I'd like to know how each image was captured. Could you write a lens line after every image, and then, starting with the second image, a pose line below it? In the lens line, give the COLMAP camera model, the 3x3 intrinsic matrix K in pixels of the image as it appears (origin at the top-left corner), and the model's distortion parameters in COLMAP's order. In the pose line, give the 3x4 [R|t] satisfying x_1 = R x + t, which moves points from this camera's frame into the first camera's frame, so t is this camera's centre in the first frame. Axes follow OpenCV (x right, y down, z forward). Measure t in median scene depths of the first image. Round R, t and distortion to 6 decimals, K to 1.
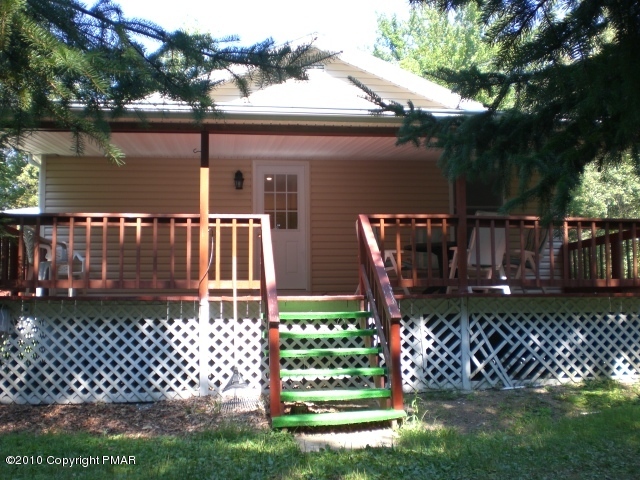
lens RADIAL K [[704.5, 0, 320.0], [0, 704.5, 243.8], [0, 0, 1]] dist [-0.135514, 0.000000]
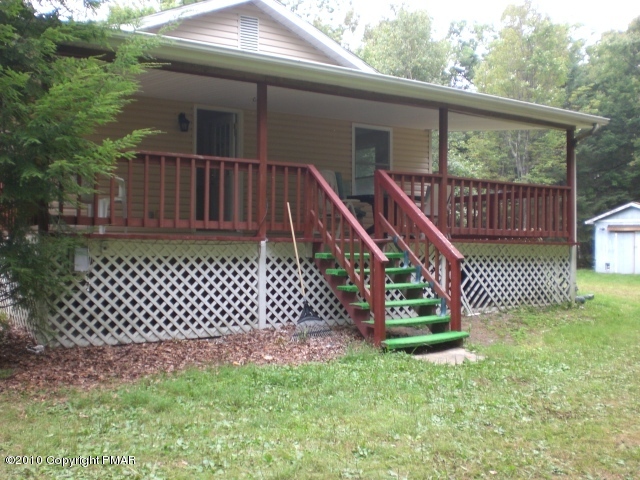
lens RADIAL K [[704.5, 0, 320.9], [0, 704.5, 238.3], [0, 0, 1]] dist [-0.135514, 0.000000]
pose [[0.899599, 0.019390, 0.436287, -0.568467], [-0.052158, 0.996634, 0.063253, 0.003955], [-0.433591, -0.079658, 0.897582, -0.010569]]
